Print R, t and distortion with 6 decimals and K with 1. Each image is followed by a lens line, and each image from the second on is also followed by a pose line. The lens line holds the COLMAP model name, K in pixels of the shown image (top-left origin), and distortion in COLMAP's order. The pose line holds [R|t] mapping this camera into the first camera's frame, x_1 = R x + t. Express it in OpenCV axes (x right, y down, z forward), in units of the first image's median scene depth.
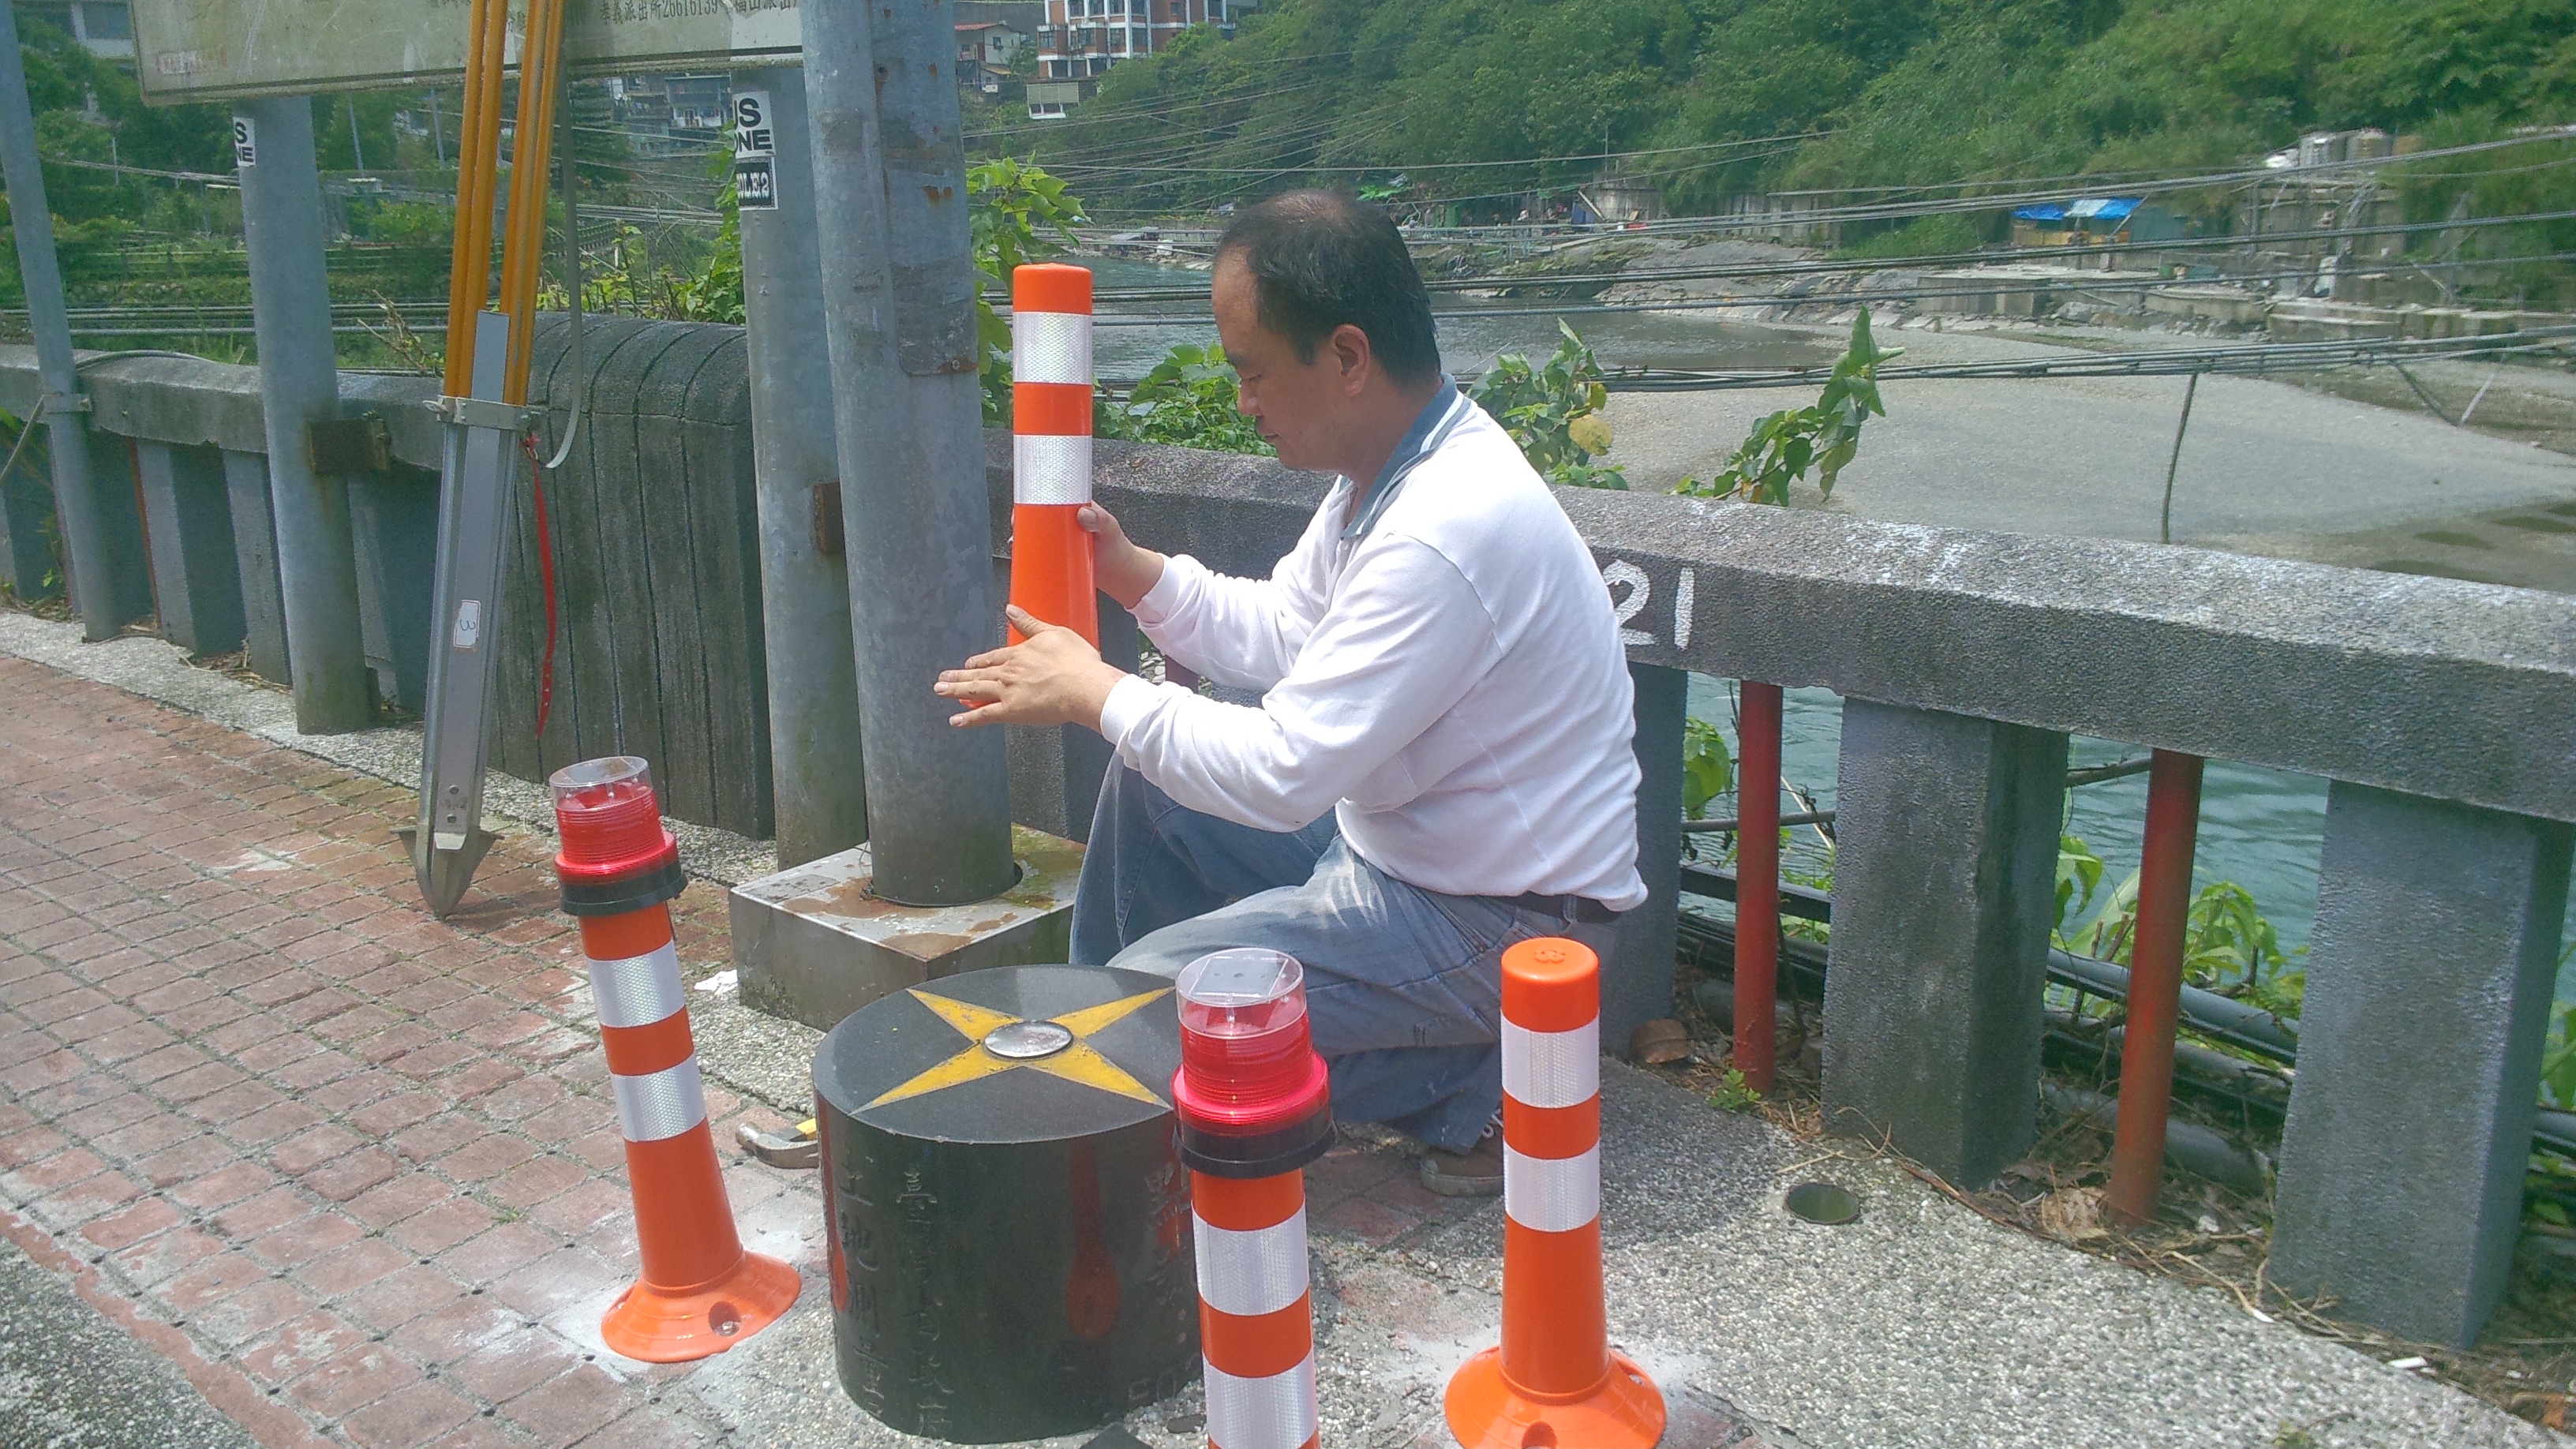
lens RADIAL K [[2091.7, 0, 1303.3], [0, 2091.7, 744.9], [0, 0, 1]] dist [0.097867, -0.183822]
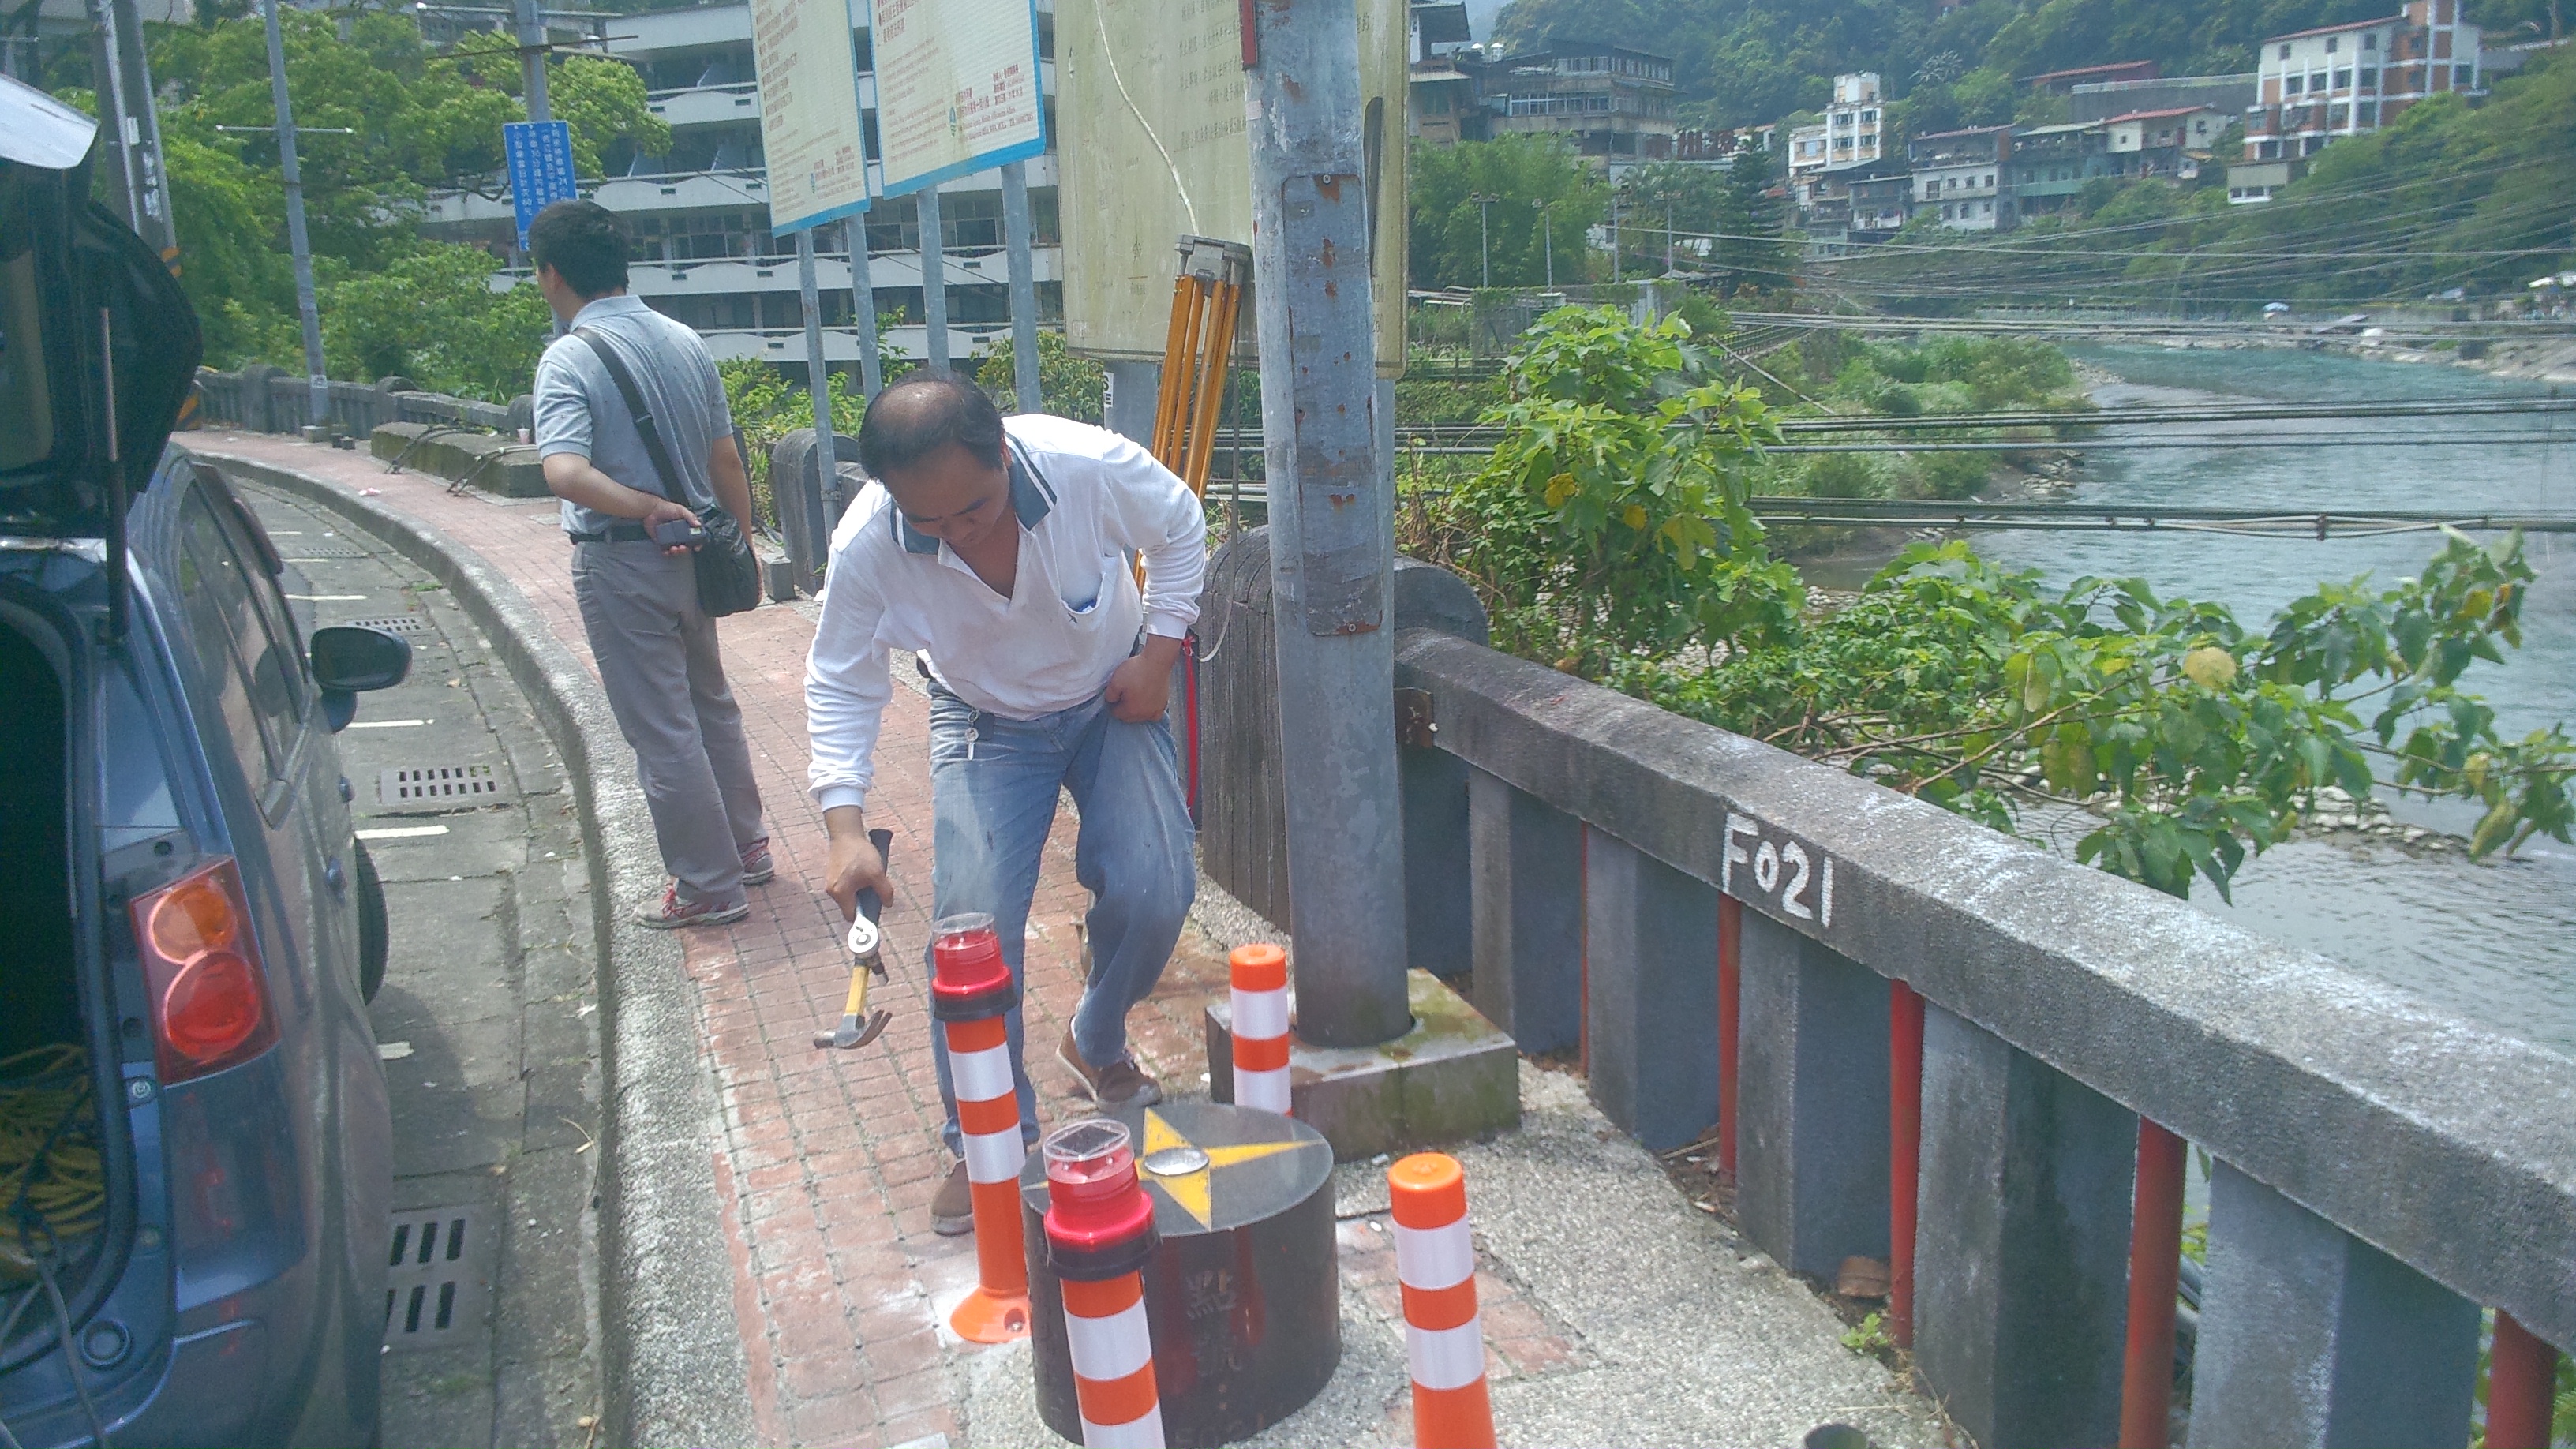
lens RADIAL K [[2091.7, 0, 1305.4], [0, 2091.7, 744.4], [0, 0, 1]] dist [0.097867, -0.183822]
pose [[0.862921, 0.087097, -0.497776, 0.497622], [-0.108337, 0.994017, -0.013883, -0.098427], [0.493589, 0.065907, 0.867194, -0.127583]]
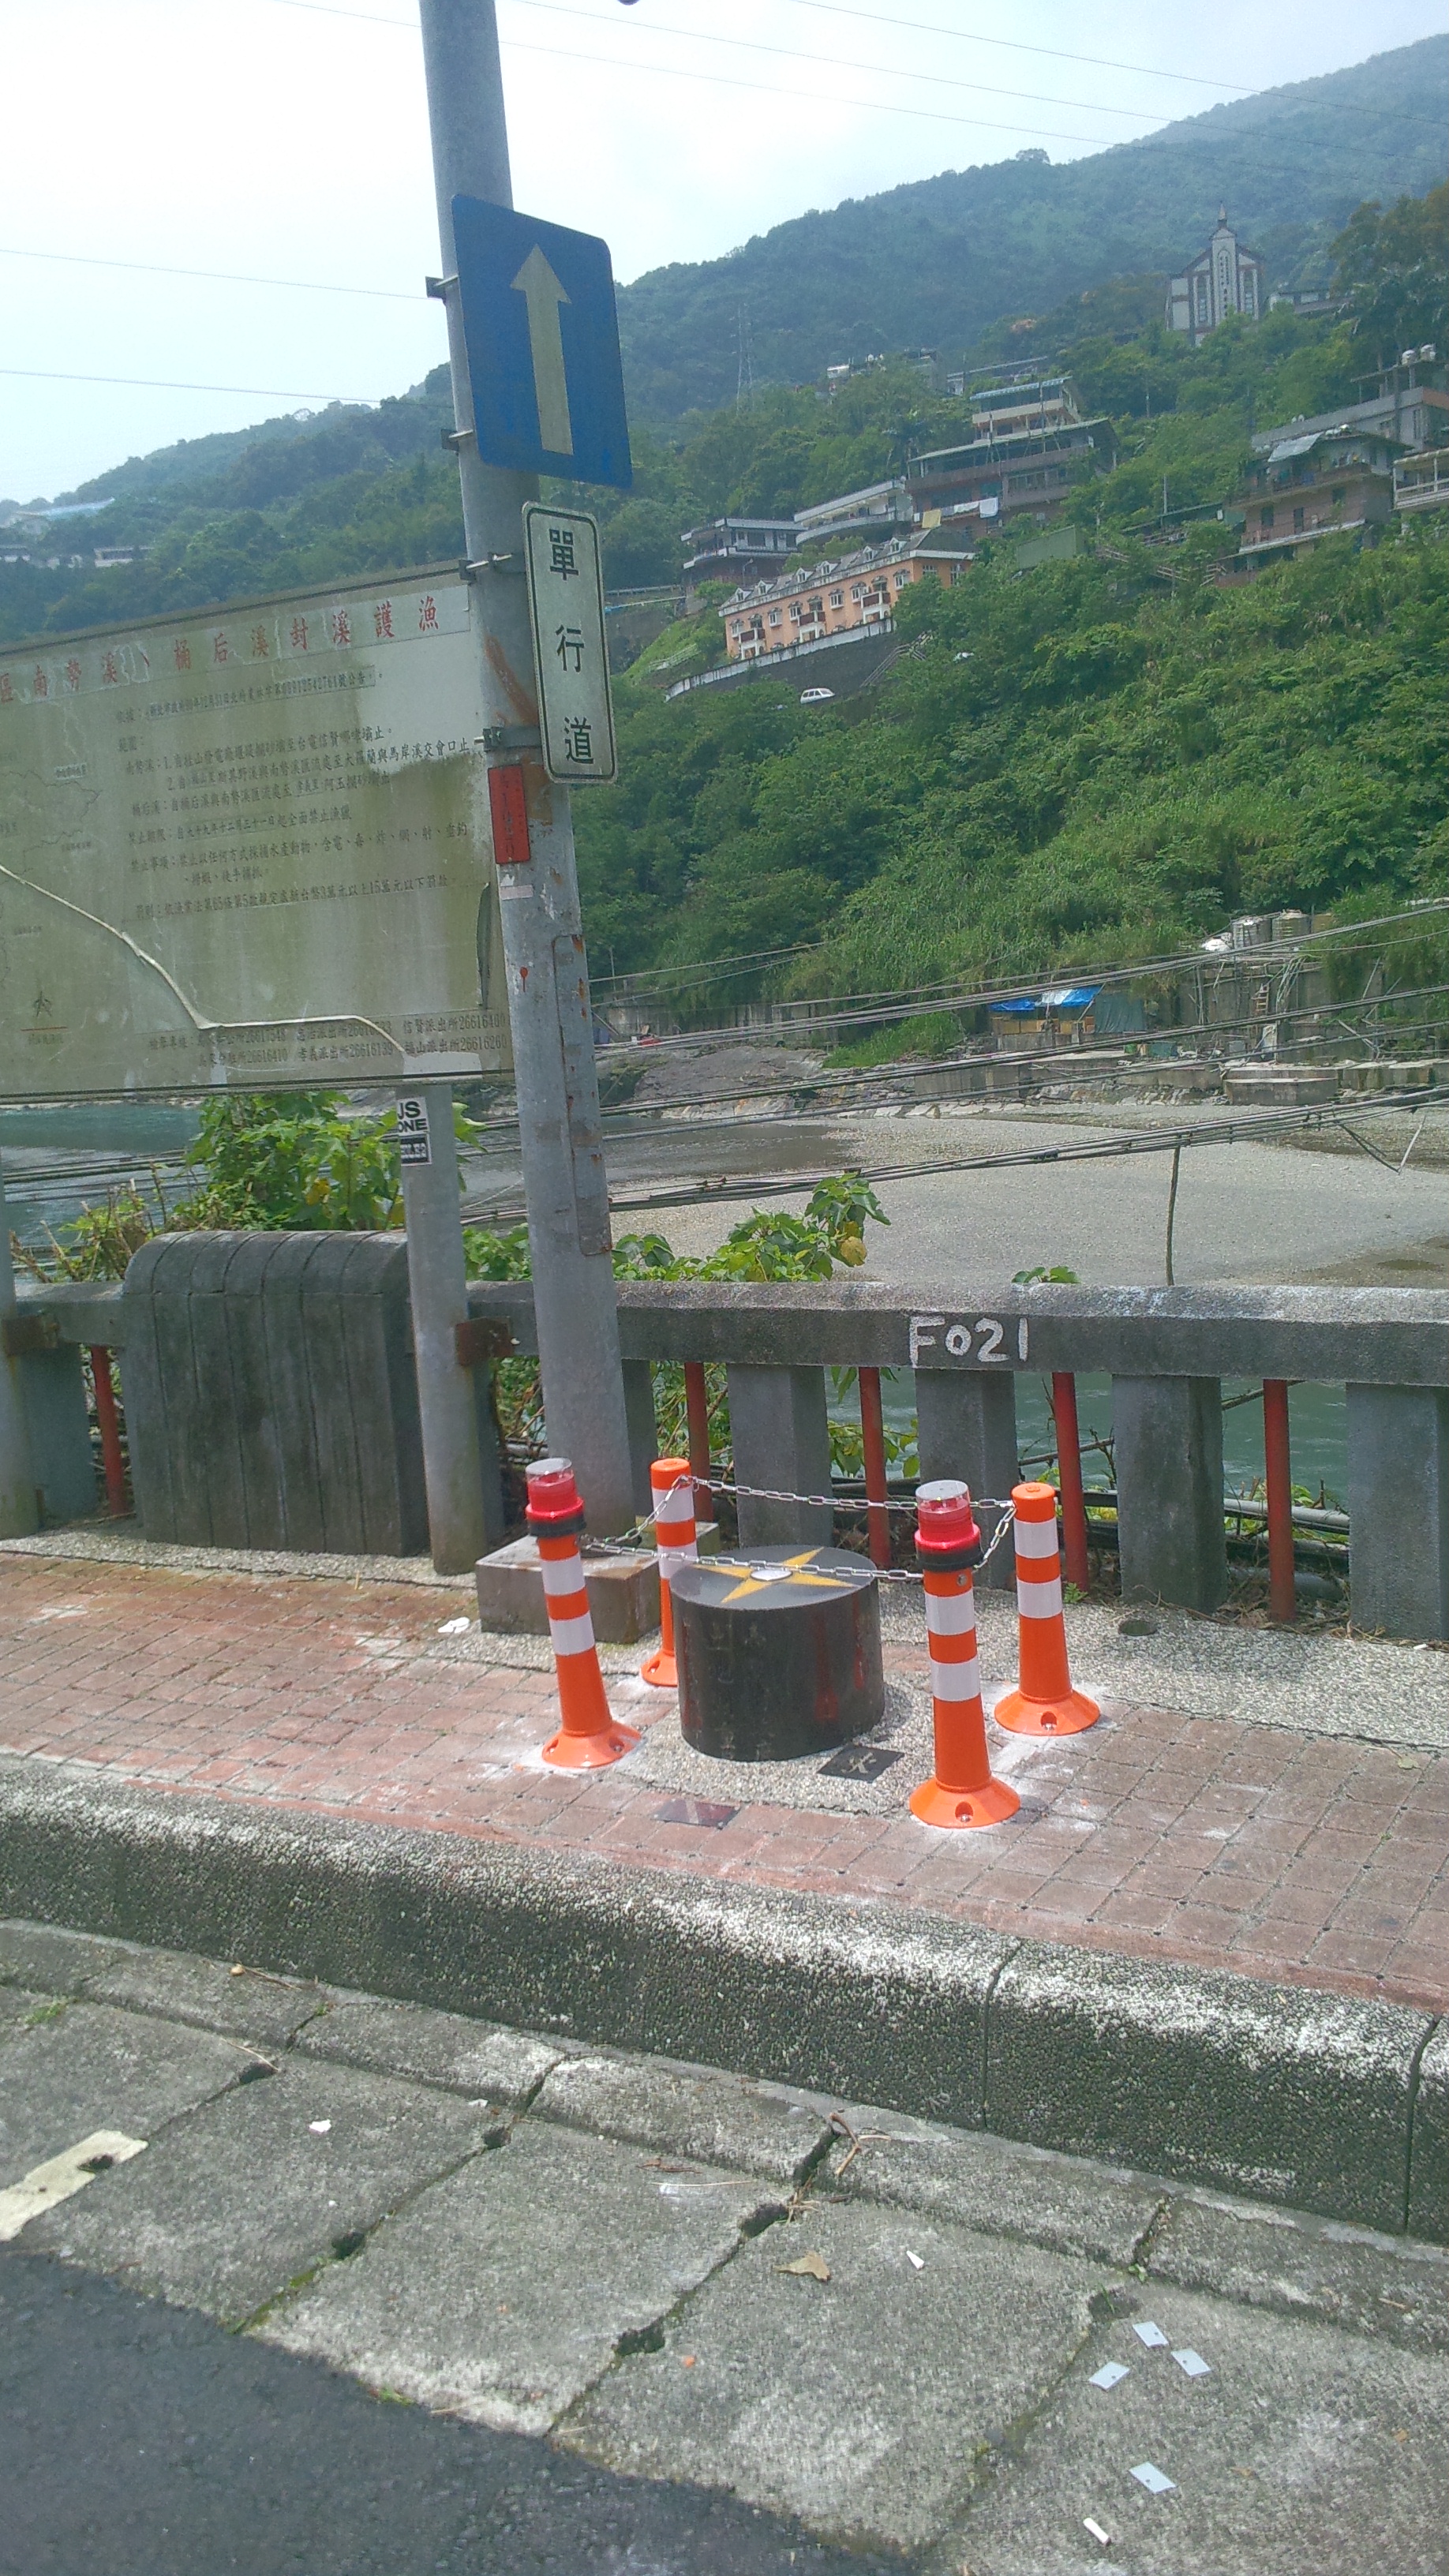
lens RADIAL K [[2091.7, 0, 689.7], [0, 2091.7, 1314.0], [0, 0, 1]] dist [0.097867, -0.183822]
pose [[0.981963, -0.092526, 0.164886, -0.439241], [0.110690, 0.988336, -0.104593, 0.080615], [-0.153286, 0.120957, 0.980751, -0.857059]]
